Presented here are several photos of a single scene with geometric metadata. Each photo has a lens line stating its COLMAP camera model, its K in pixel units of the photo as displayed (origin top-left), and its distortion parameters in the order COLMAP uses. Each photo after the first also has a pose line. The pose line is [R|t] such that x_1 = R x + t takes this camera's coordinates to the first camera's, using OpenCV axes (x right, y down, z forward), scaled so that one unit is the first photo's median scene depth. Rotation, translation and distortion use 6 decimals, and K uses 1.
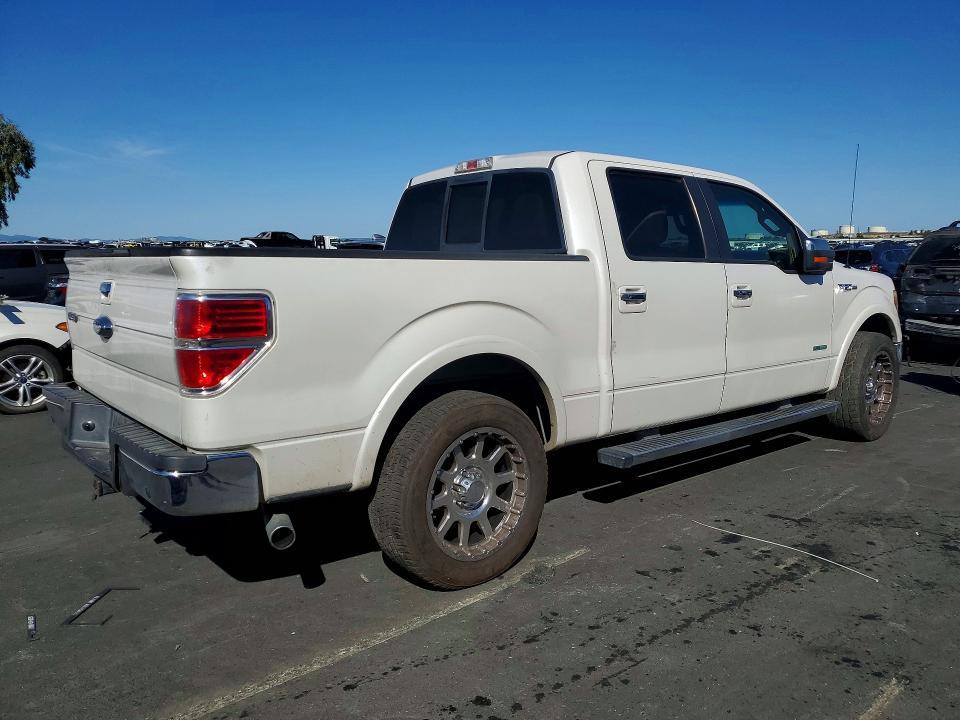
lens RADIAL K [[736.9, 0, 482.1], [0, 736.9, 357.1], [0, 0, 1]] dist [-0.005081, 0.001190]
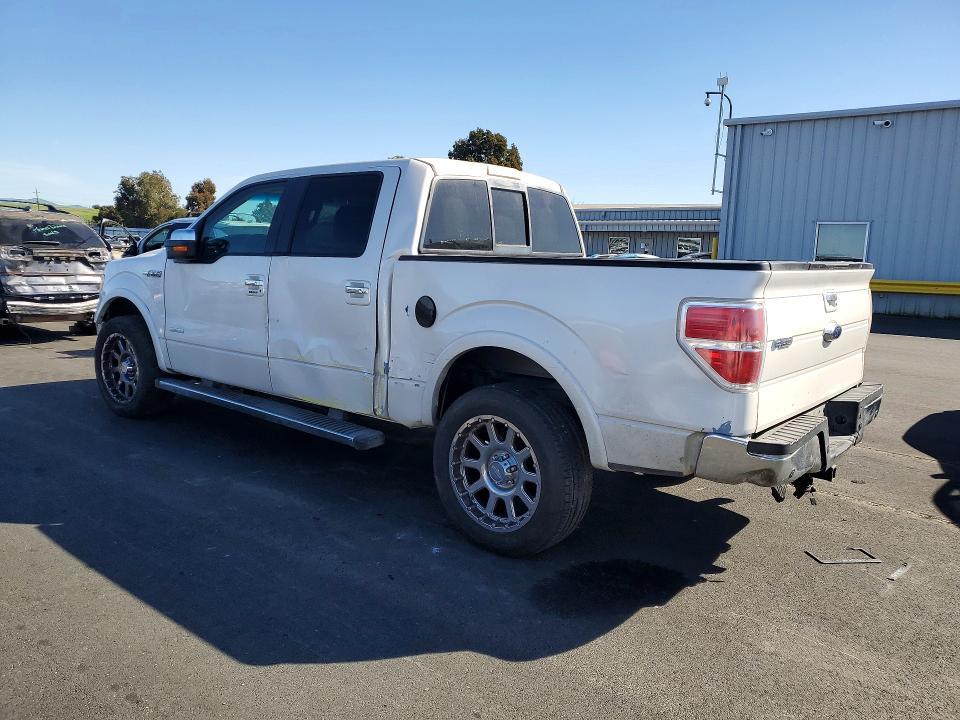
lens RADIAL K [[736.9, 0, 481.4], [0, 736.9, 362.4], [0, 0, 1]] dist [-0.005081, 0.001190]
pose [[-0.176255, -0.152236, 0.972501, -0.514493], [0.098937, 0.980225, 0.171377, -0.081748], [-0.979360, 0.126423, -0.157708, 0.578138]]
